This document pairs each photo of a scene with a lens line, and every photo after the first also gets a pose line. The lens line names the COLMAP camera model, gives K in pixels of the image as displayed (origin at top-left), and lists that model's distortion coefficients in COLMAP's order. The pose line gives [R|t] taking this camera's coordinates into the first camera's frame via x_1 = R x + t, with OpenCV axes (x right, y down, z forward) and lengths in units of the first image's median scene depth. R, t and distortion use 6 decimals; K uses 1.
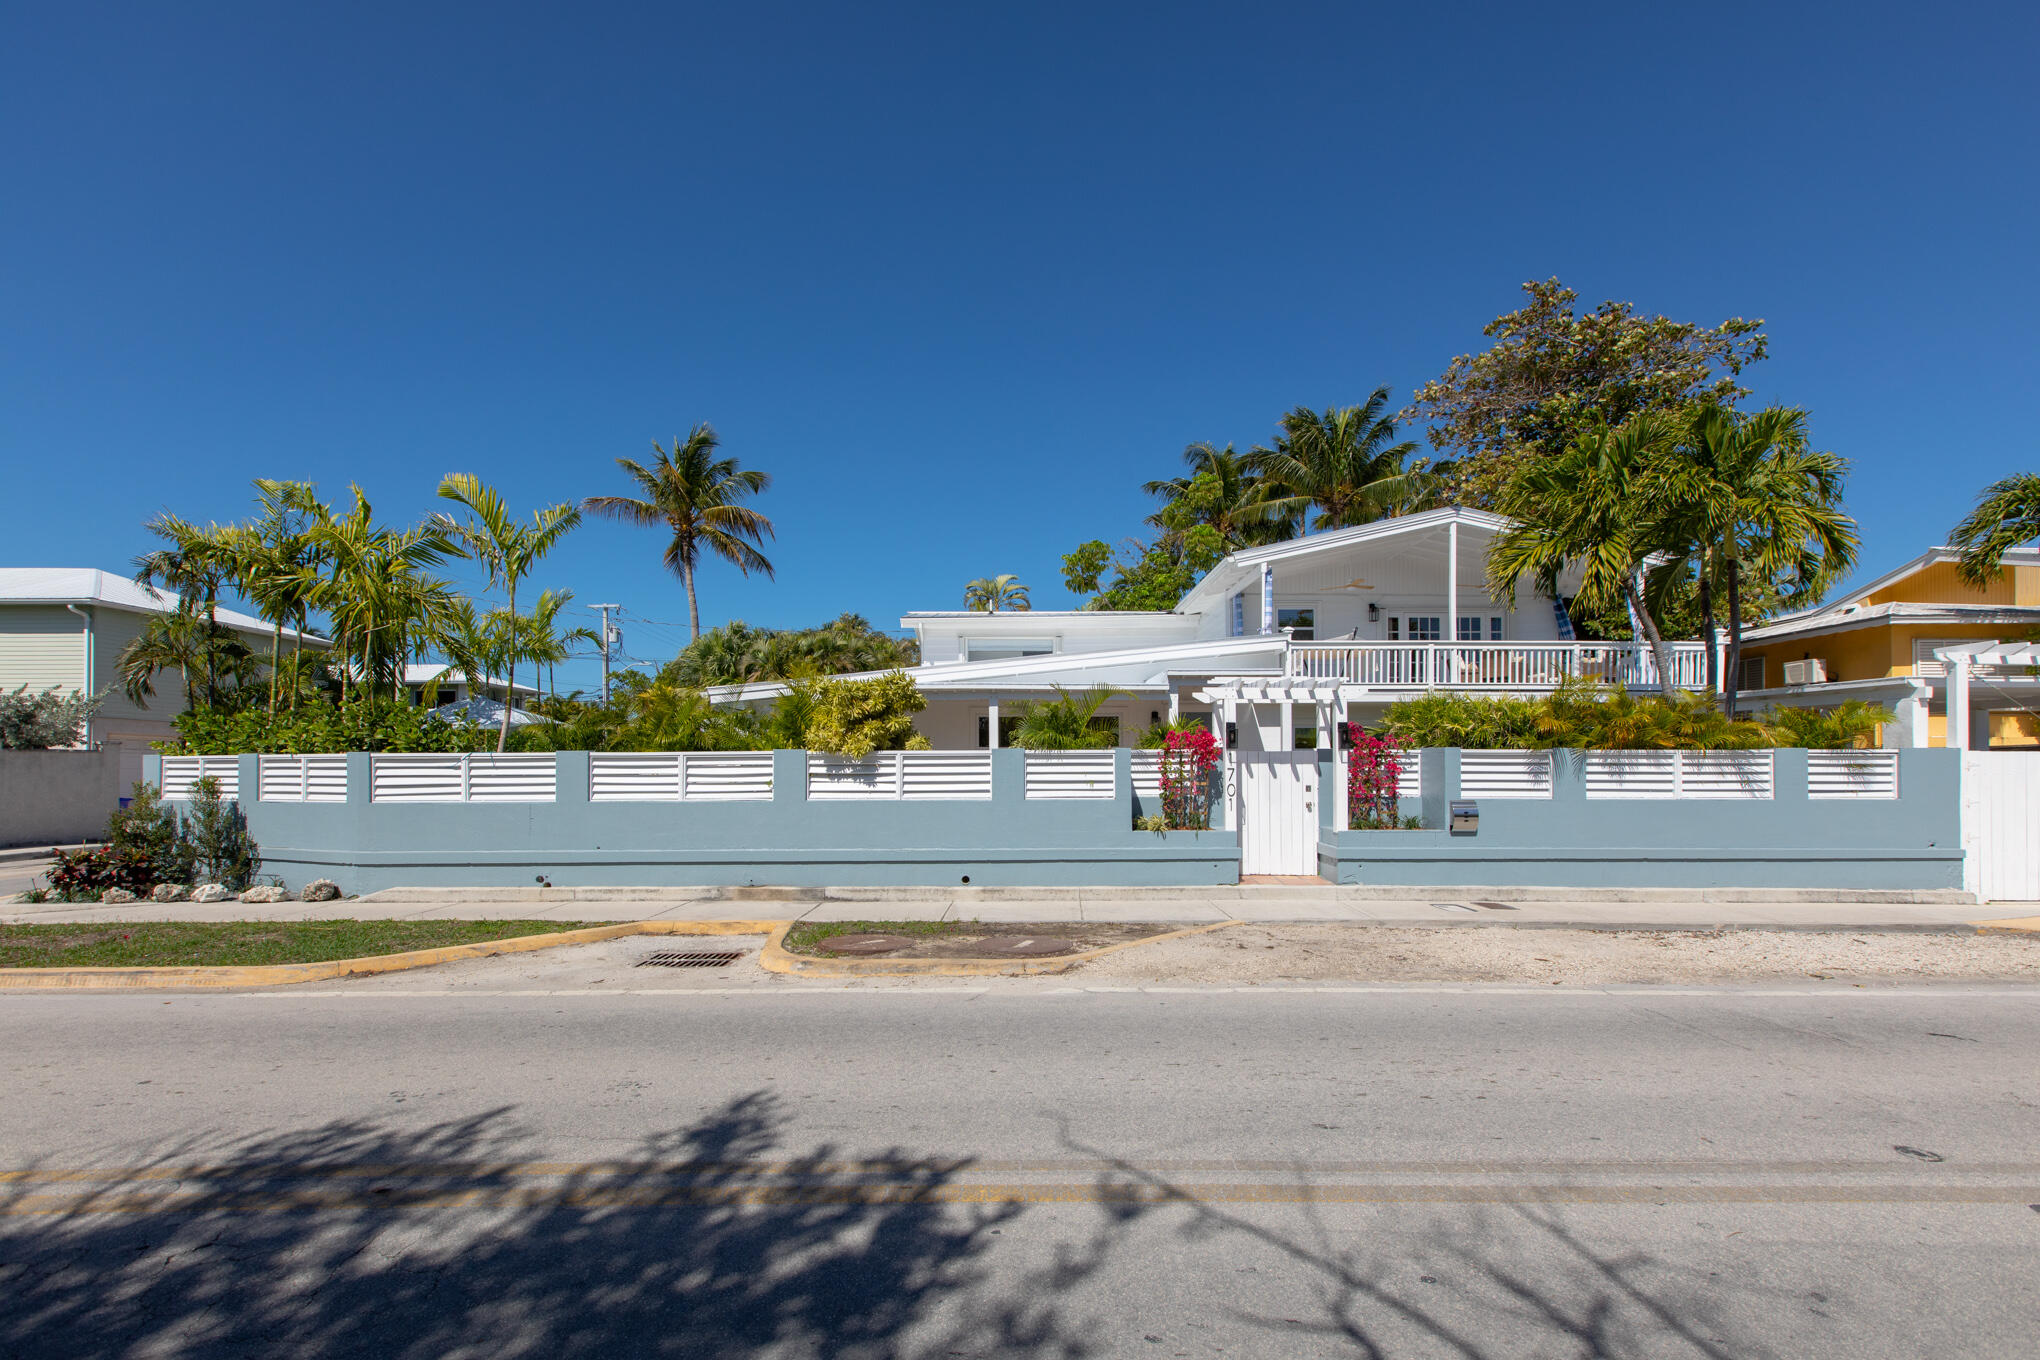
lens RADIAL K [[919.9, 0, 1021.9], [0, 919.9, 747.2], [0, 0, 1]] dist [0.002700, -0.001040]
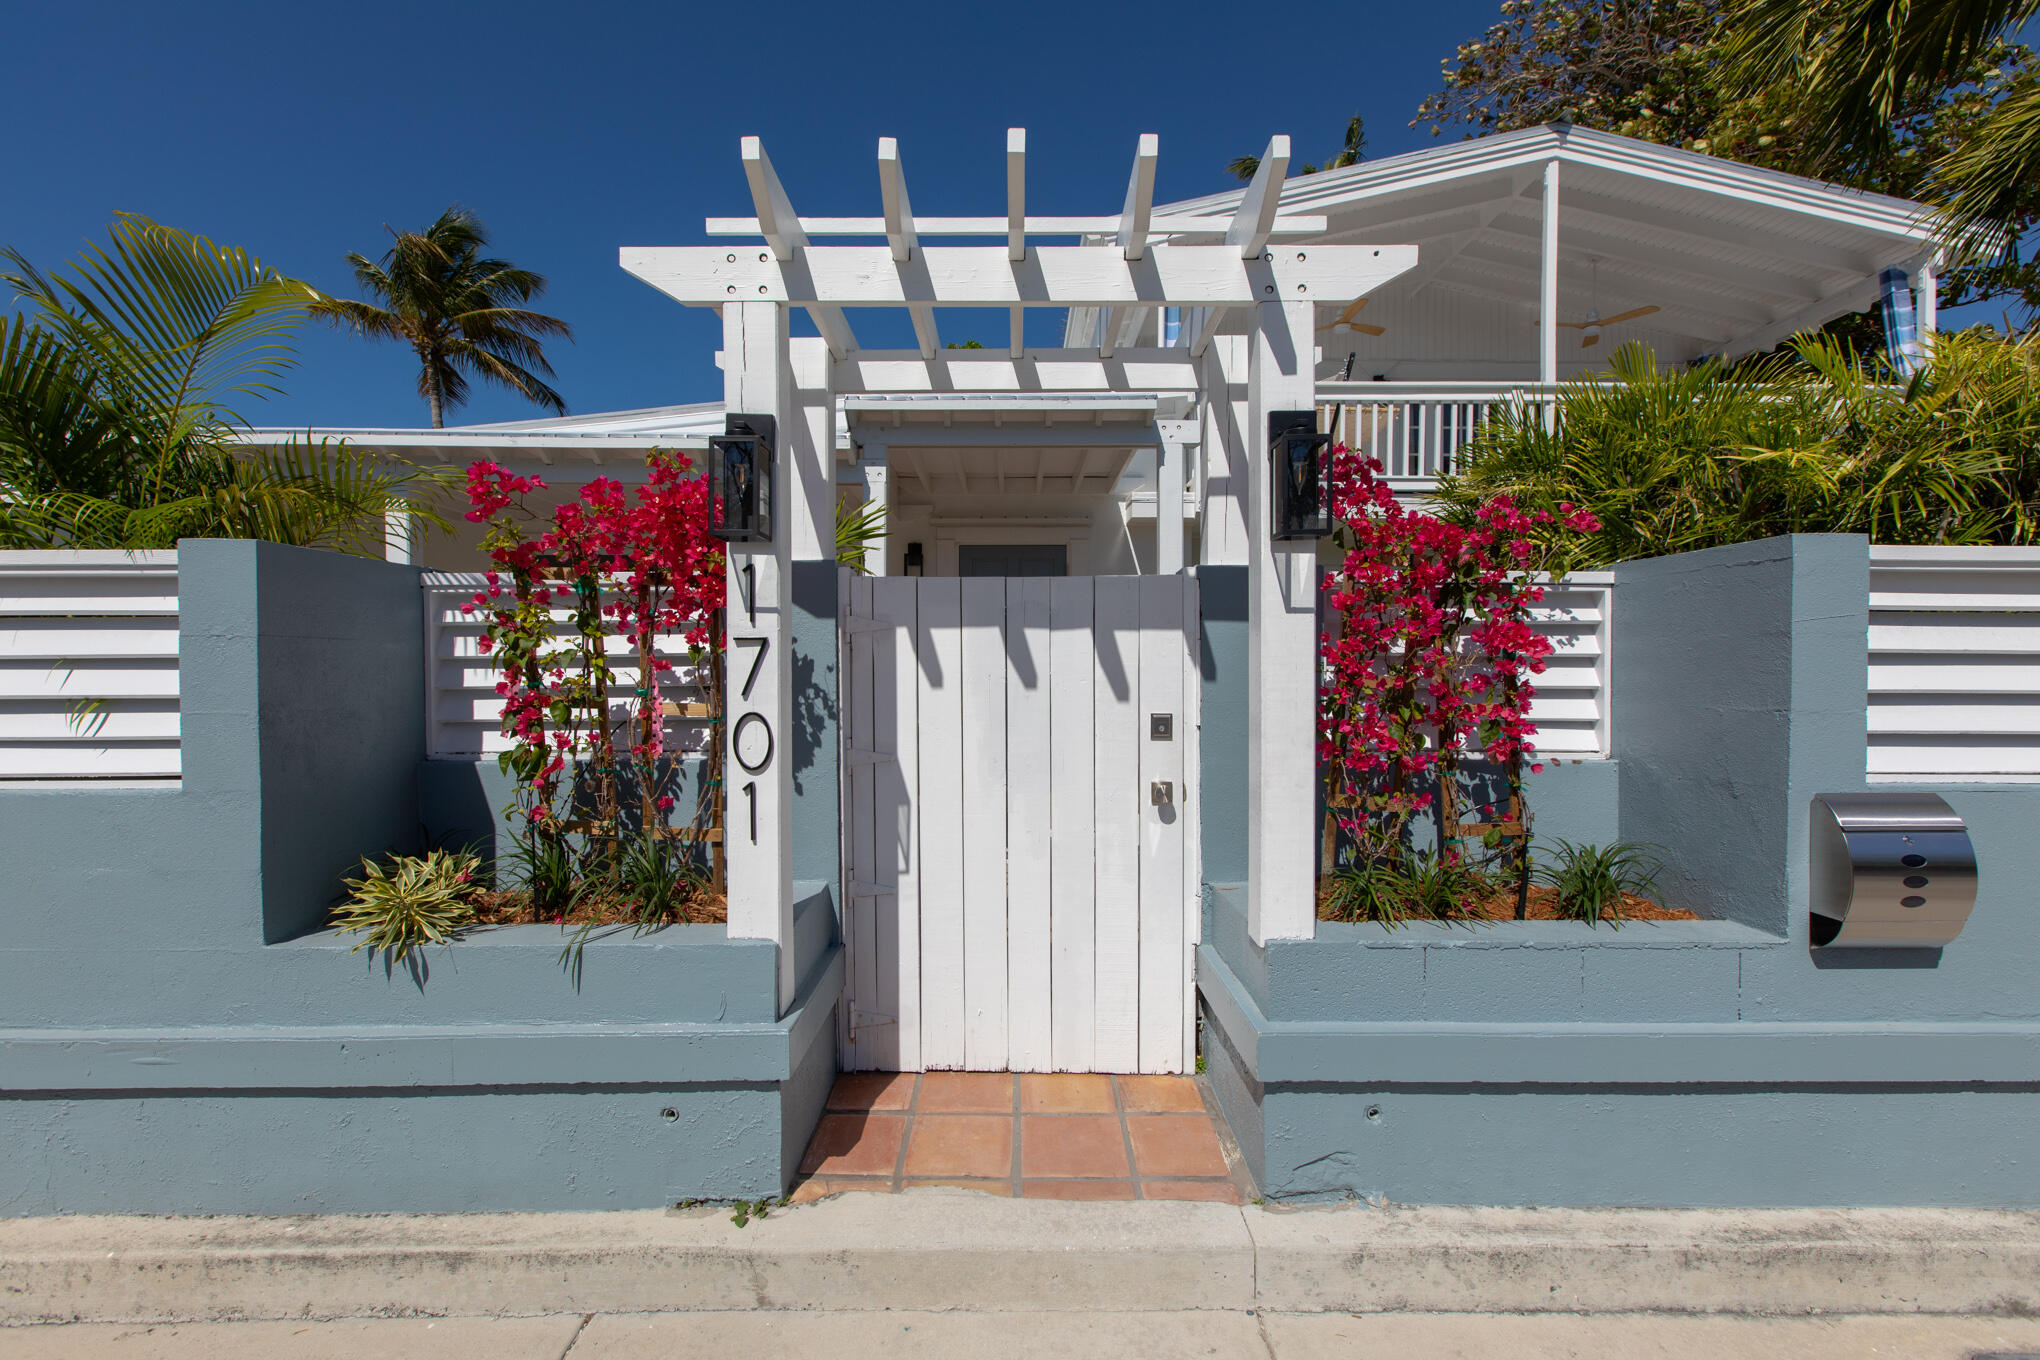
lens RADIAL K [[919.9, 0, 1019.2], [0, 919.9, 683.5], [0, 0, 1]] dist [0.002700, -0.001040]
pose [[0.999961, -0.000487, 0.008794, 0.275493], [0.000244, 0.999618, 0.027623, 0.026434], [-0.008804, -0.027620, 0.999580, 0.764617]]
